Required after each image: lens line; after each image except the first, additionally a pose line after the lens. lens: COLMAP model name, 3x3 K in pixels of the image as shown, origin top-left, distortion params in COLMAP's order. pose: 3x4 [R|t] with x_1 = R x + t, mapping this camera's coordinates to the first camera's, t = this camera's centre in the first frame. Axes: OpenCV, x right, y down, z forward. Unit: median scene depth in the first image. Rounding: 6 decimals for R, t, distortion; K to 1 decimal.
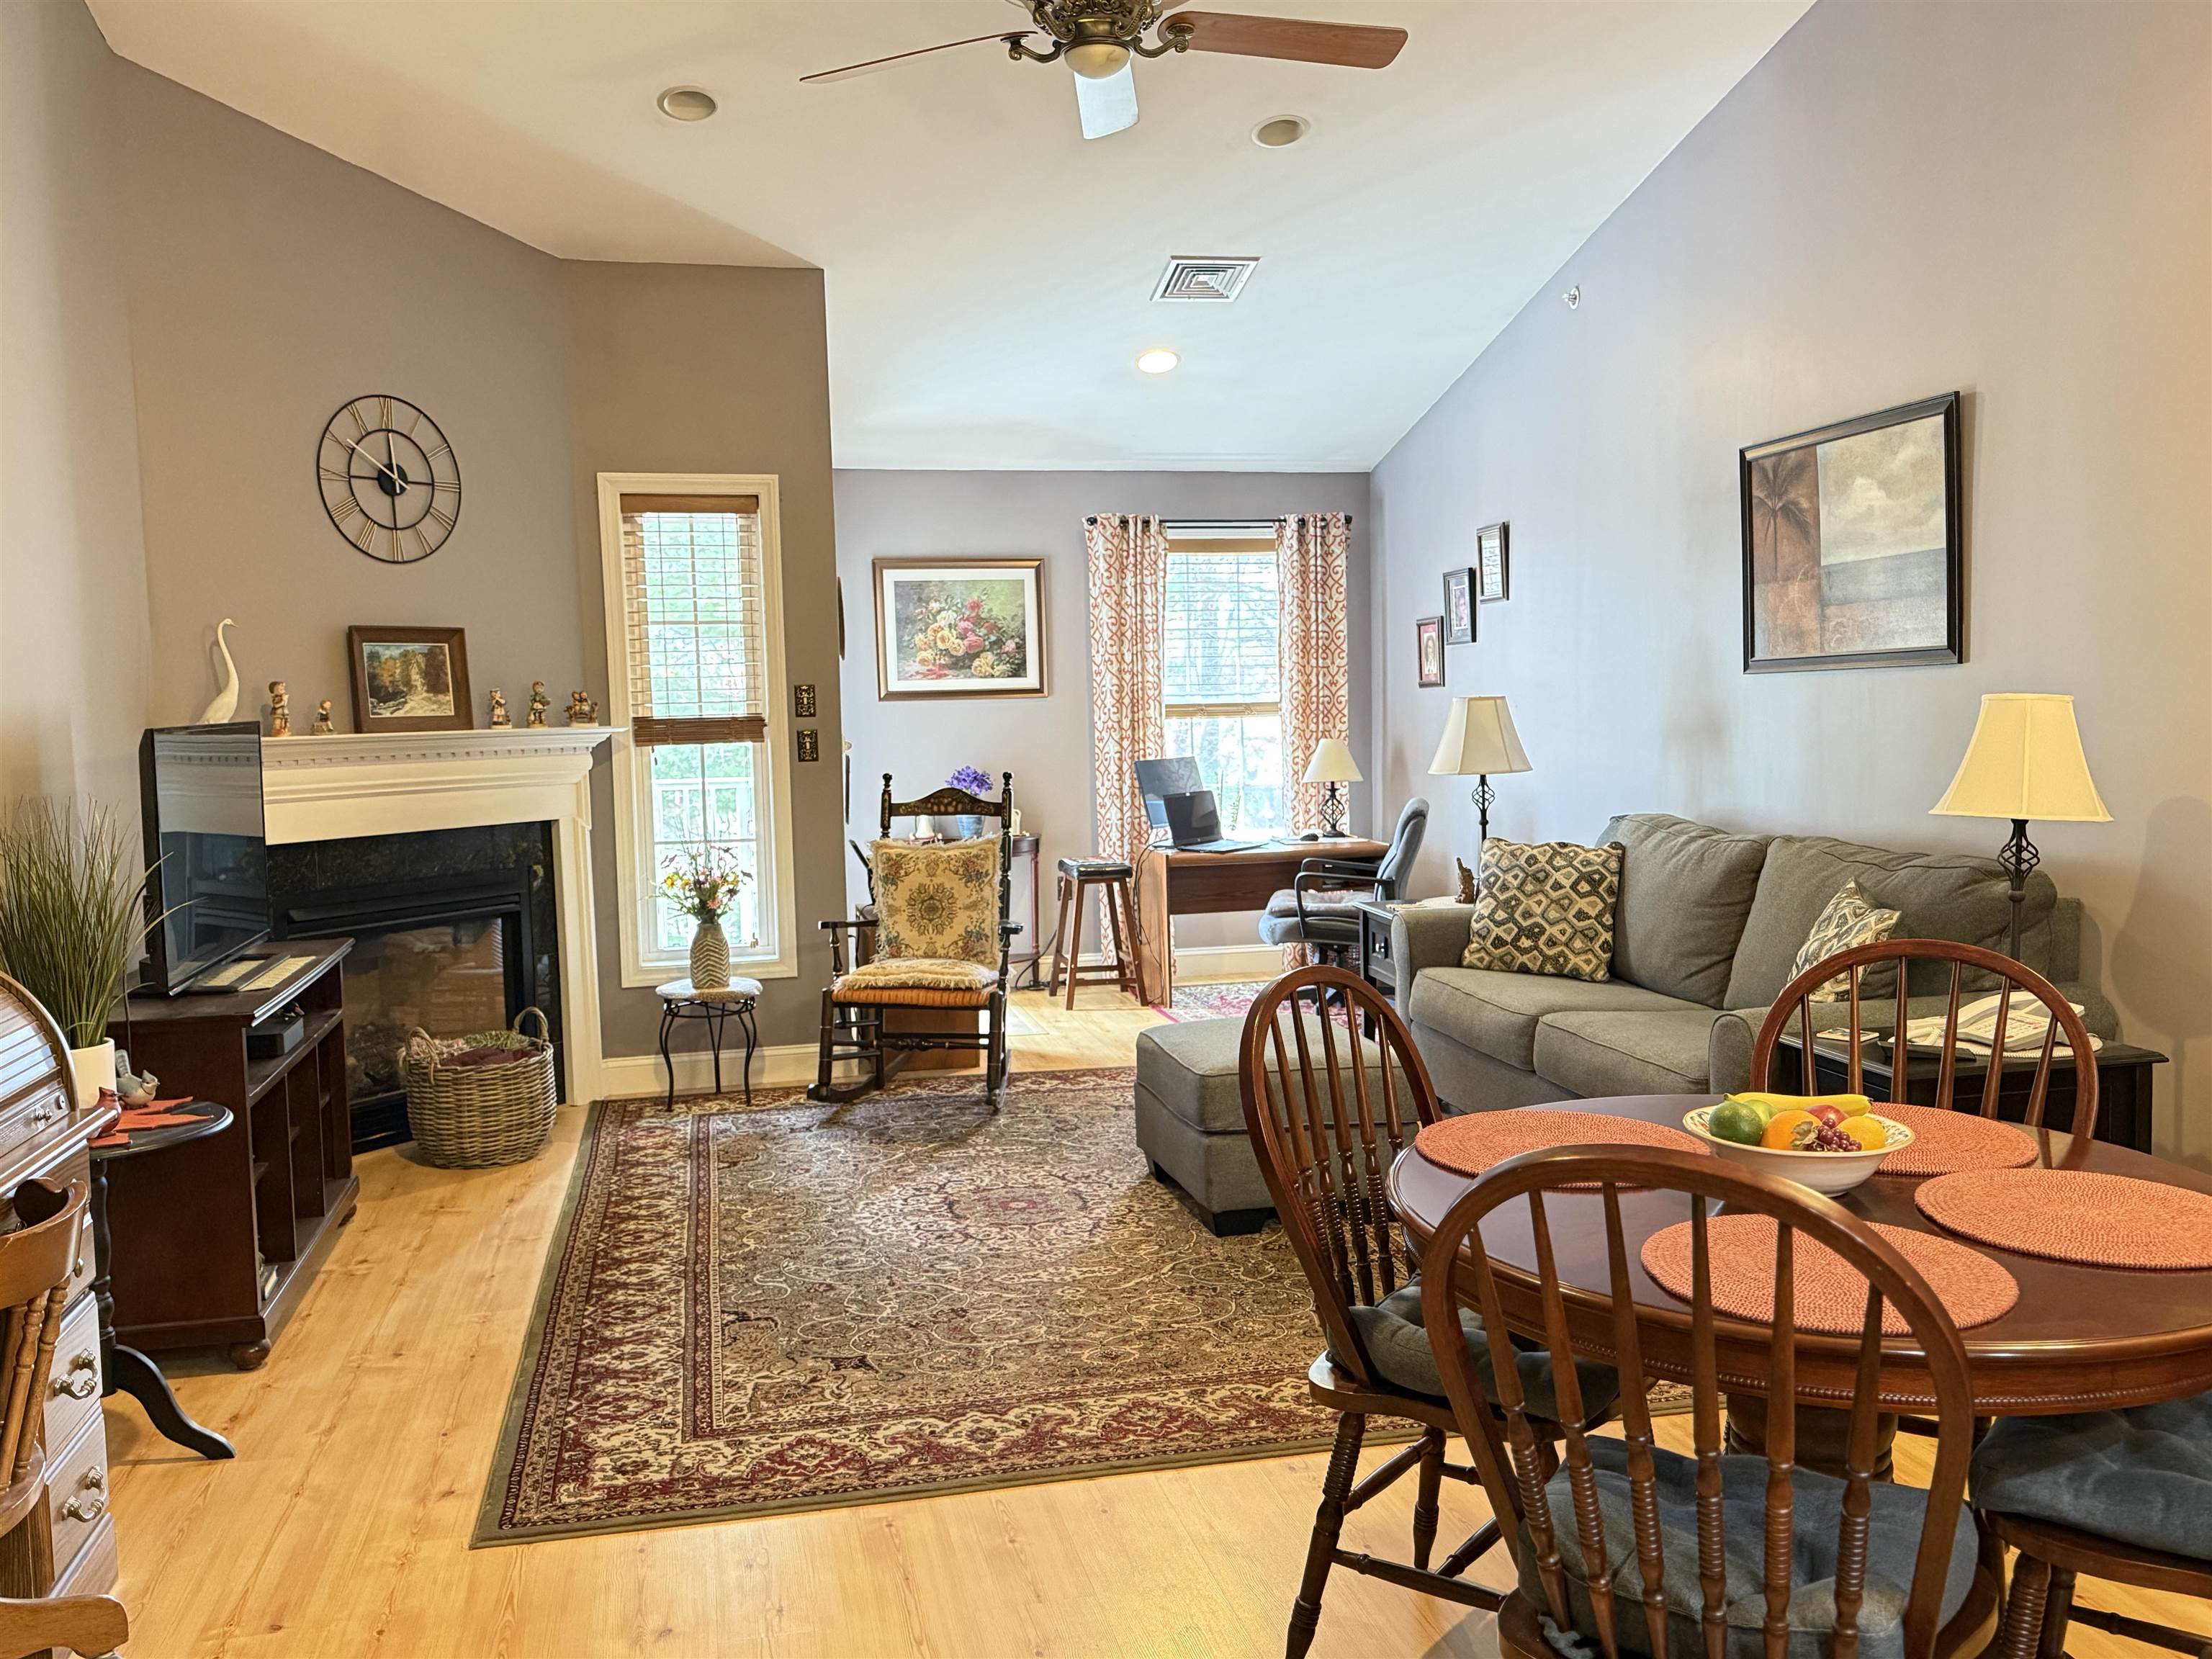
lens RADIAL K [[1844.1, 0, 1103.7], [0, 1844.1, 840.7], [0, 0, 1]] dist [0.082417, -0.122518]
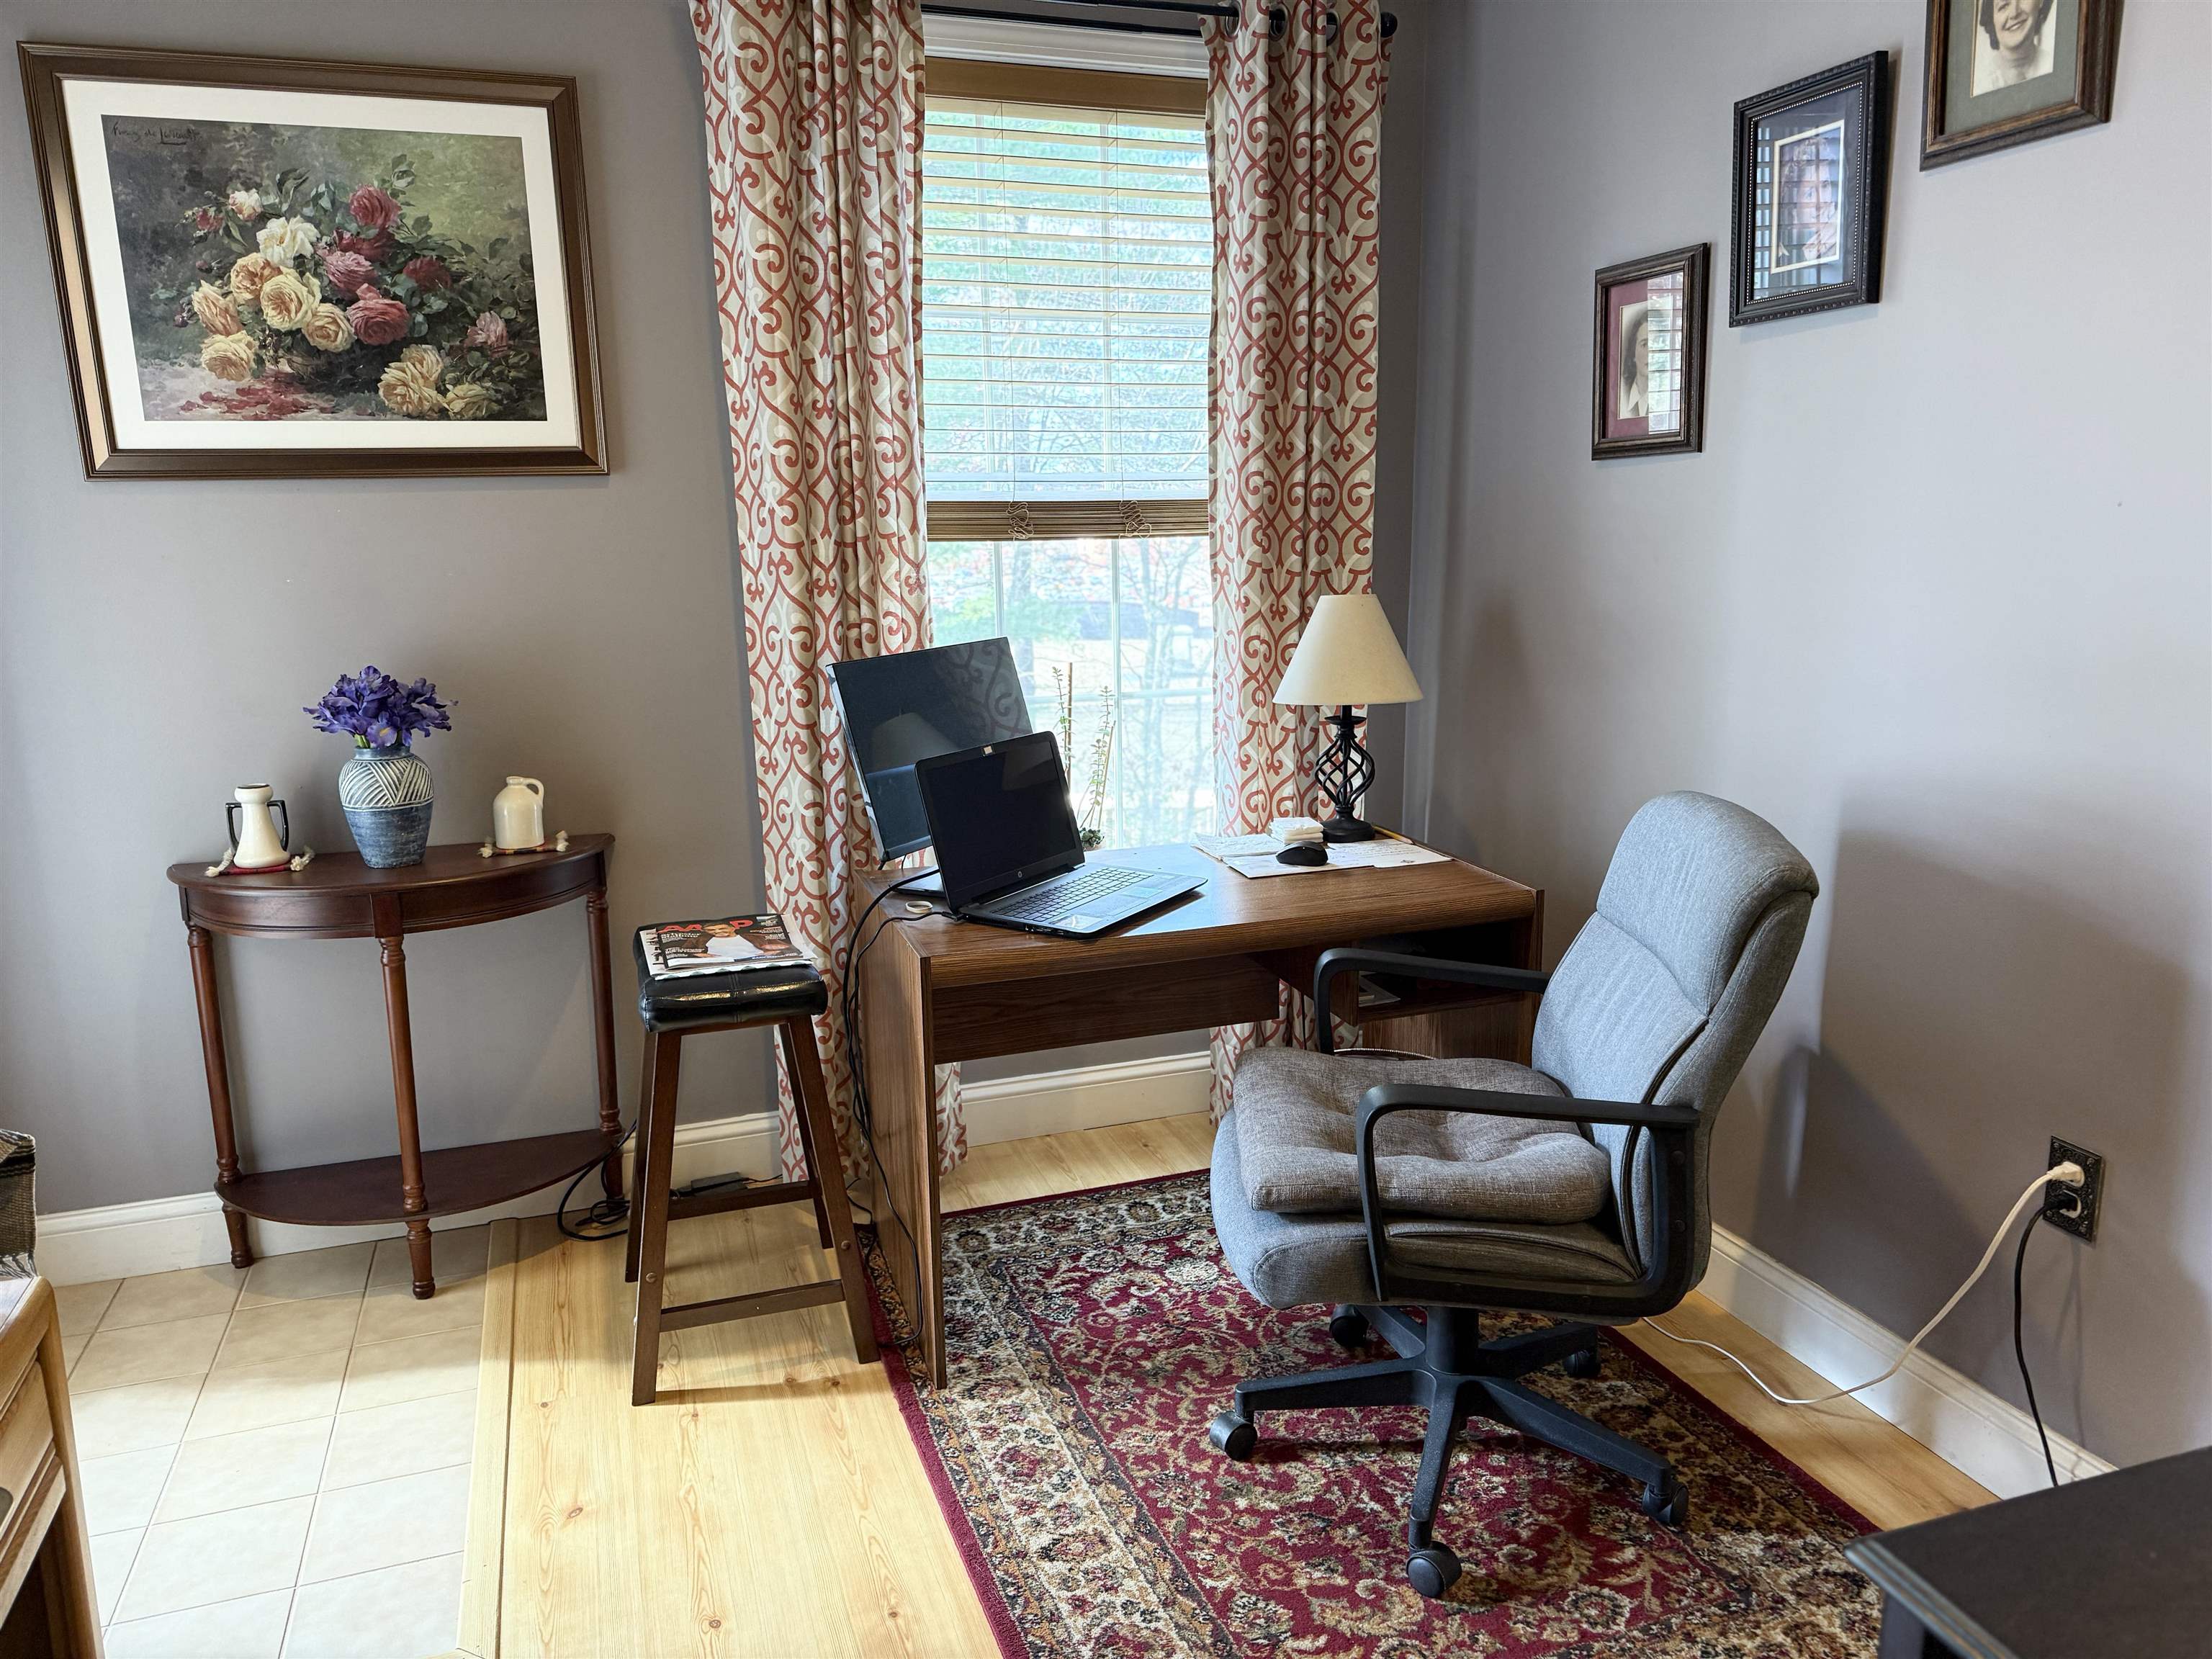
lens RADIAL K [[1556.4, 0, 1108.8], [0, 1556.4, 850.3], [0, 0, 1]] dist [0.070380, -0.100318]
pose [[0.993712, -0.016219, 0.110788, 0.045895], [0.001314, 0.991074, 0.133304, -0.060955], [-0.111961, -0.132320, 0.984864, 0.902230]]
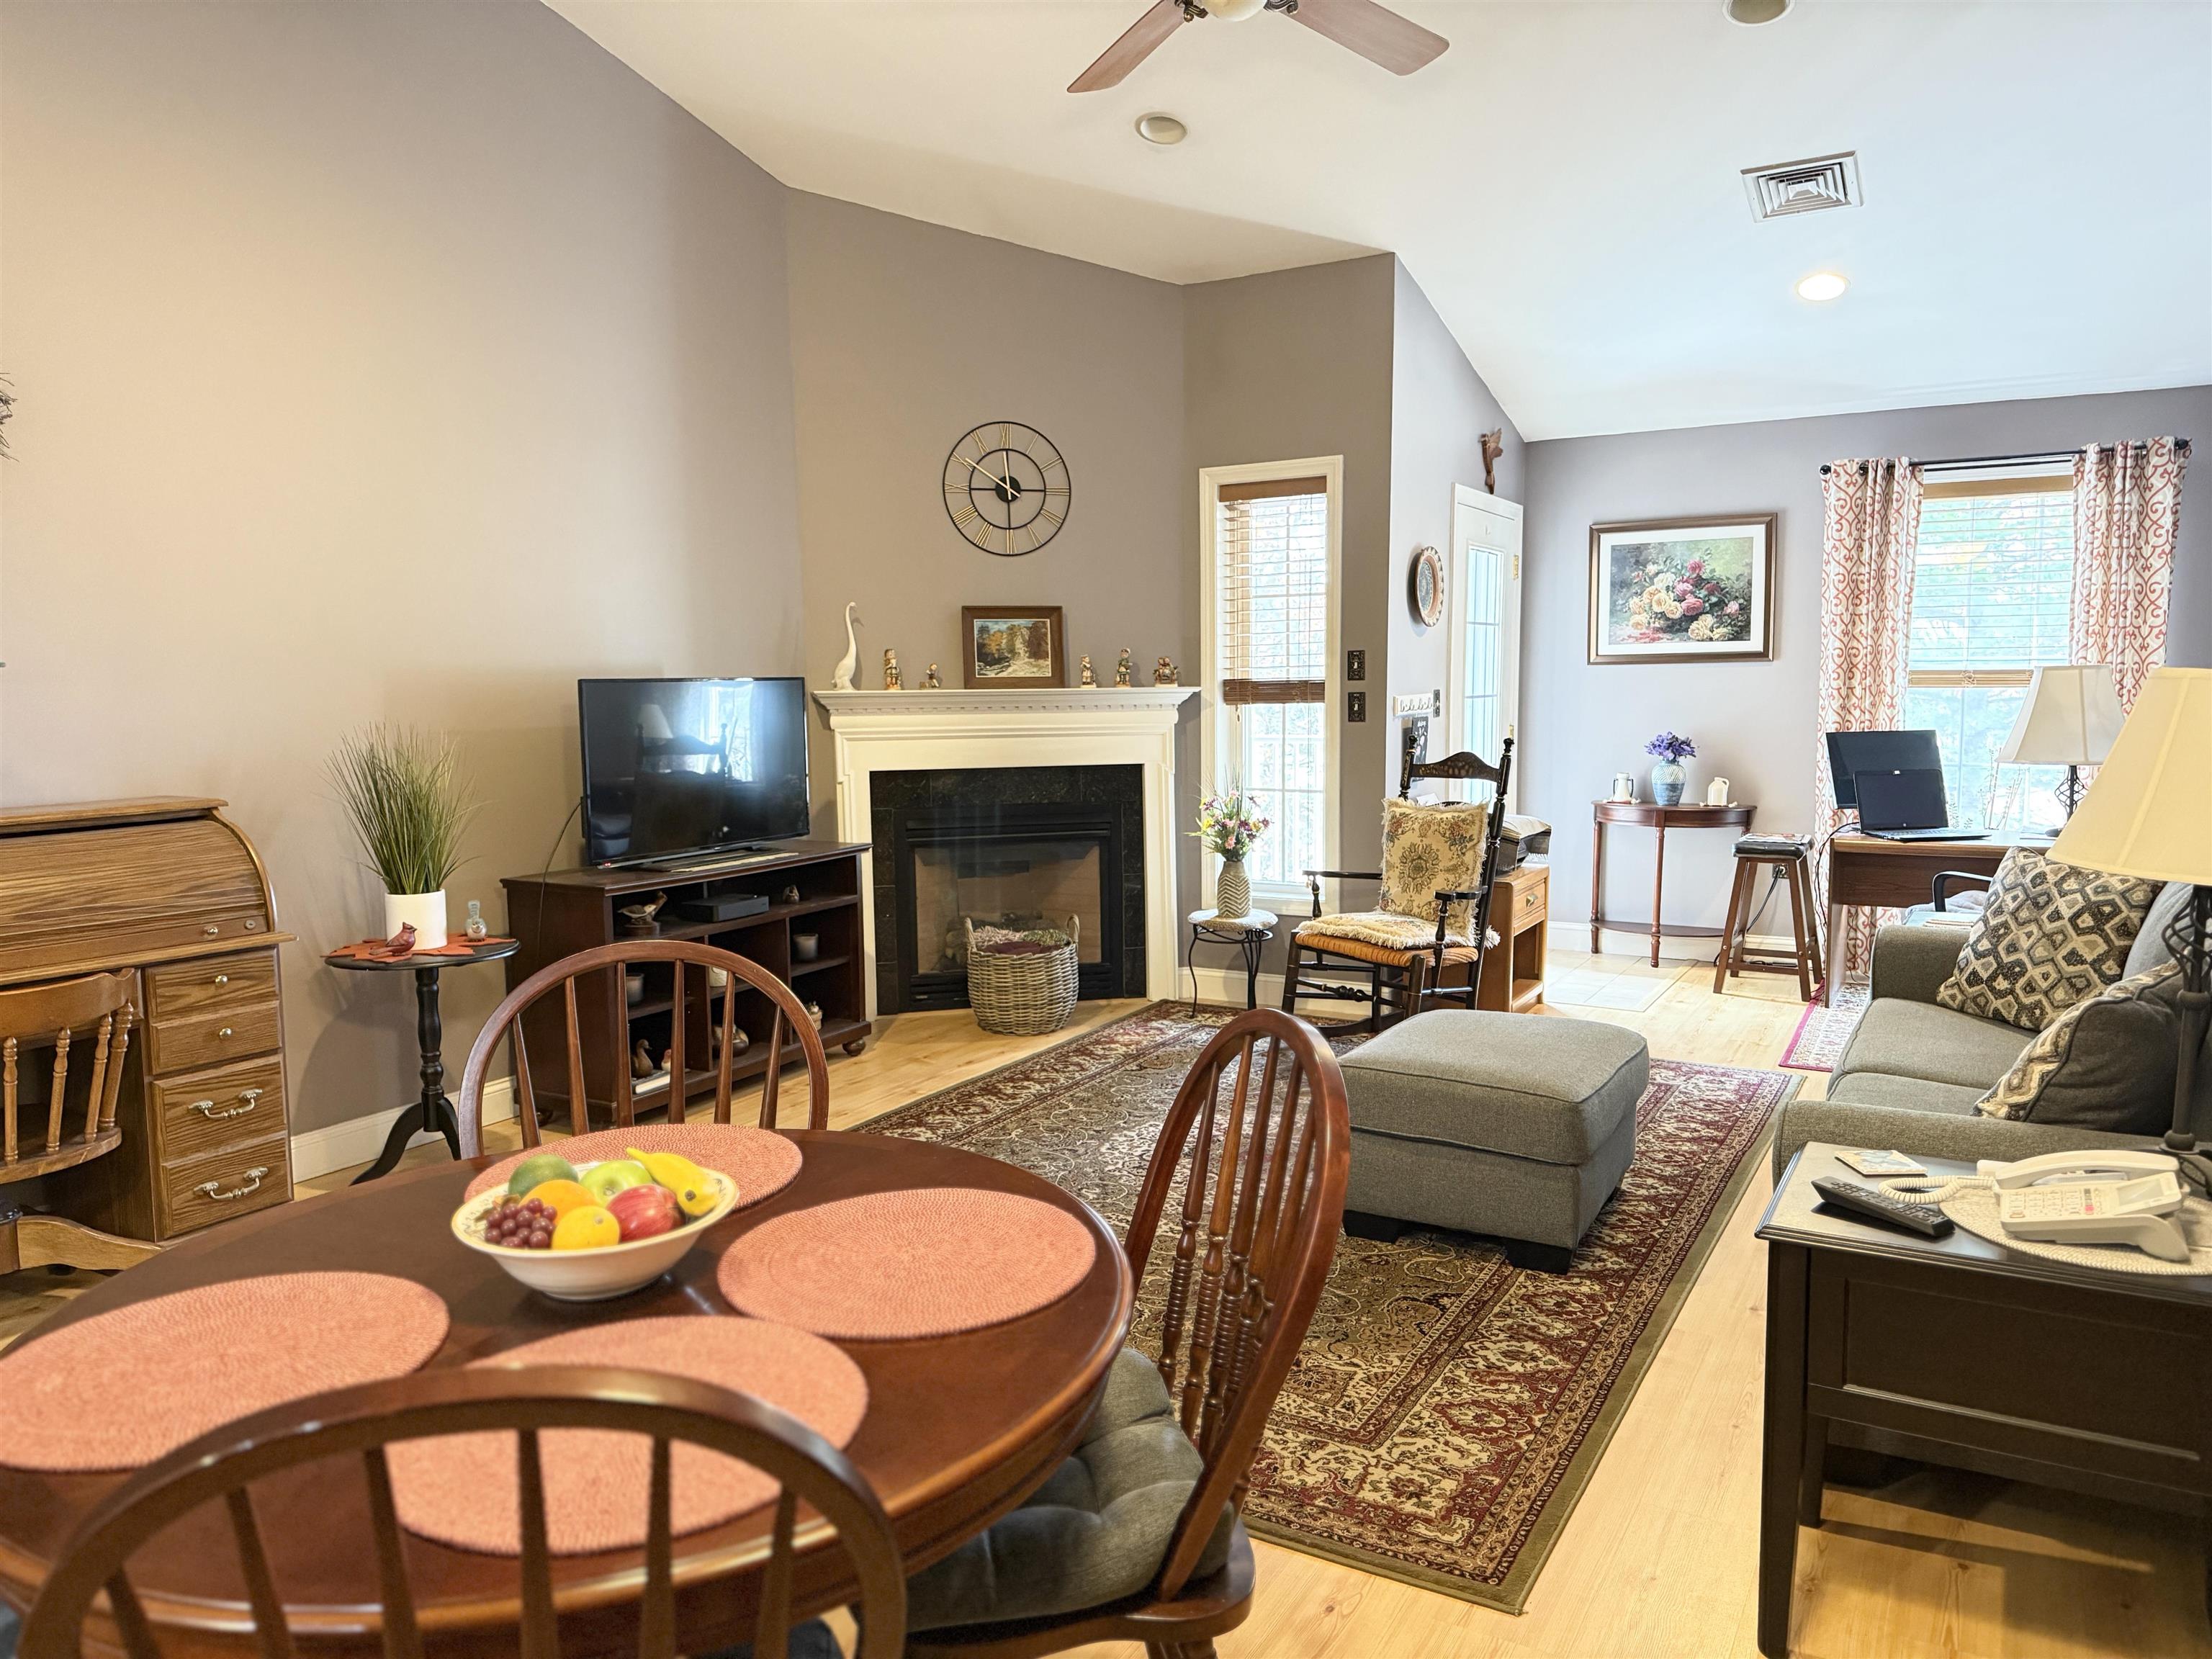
lens RADIAL K [[1556.4, 0, 1101.4], [0, 1556.4, 843.4], [0, 0, 1]] dist [0.070380, -0.100318]
pose [[0.728233, 0.086259, -0.679879, 0.373224], [-0.057444, 0.996239, 0.064867, -0.023613], [0.682918, -0.008184, 0.730449, 0.239727]]
